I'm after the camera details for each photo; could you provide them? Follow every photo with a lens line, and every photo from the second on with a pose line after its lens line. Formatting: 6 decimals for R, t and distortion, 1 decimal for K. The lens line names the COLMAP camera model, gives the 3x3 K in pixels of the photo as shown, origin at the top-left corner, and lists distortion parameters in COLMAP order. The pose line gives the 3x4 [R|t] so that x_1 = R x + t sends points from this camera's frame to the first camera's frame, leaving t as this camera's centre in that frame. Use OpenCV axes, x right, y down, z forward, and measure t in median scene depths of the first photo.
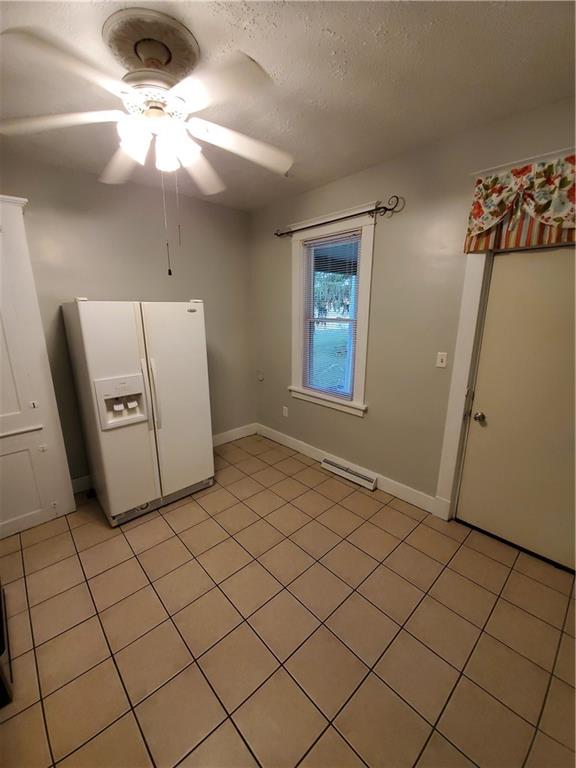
lens RADIAL K [[305.3, 0, 280.9], [0, 305.3, 383.6], [0, 0, 1]] dist [0.001418, 0.000002]
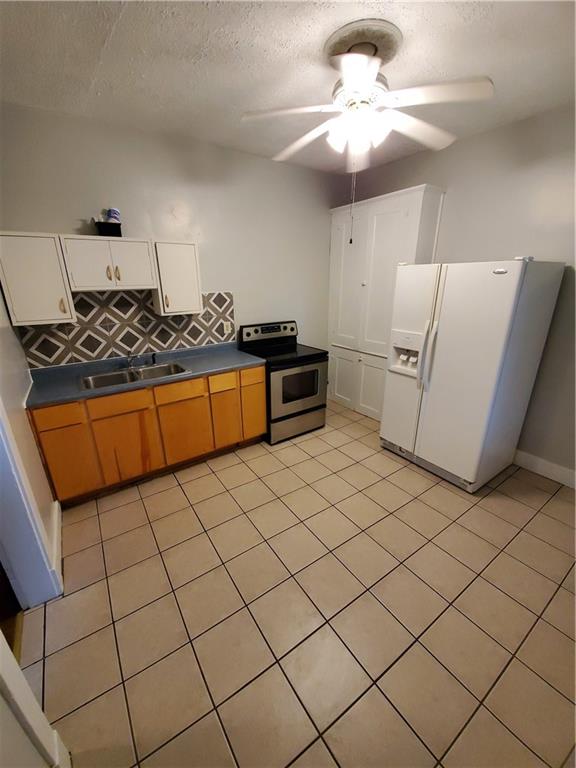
lens RADIAL K [[305.3, 0, 279.7], [0, 305.3, 384.0], [0, 0, 1]] dist [0.001418, 0.000002]
pose [[-0.150599, 0.338010, -0.929015, 0.627383], [-0.224841, 0.903395, 0.365136, -0.141476], [0.962687, 0.263870, -0.060052, 0.585562]]
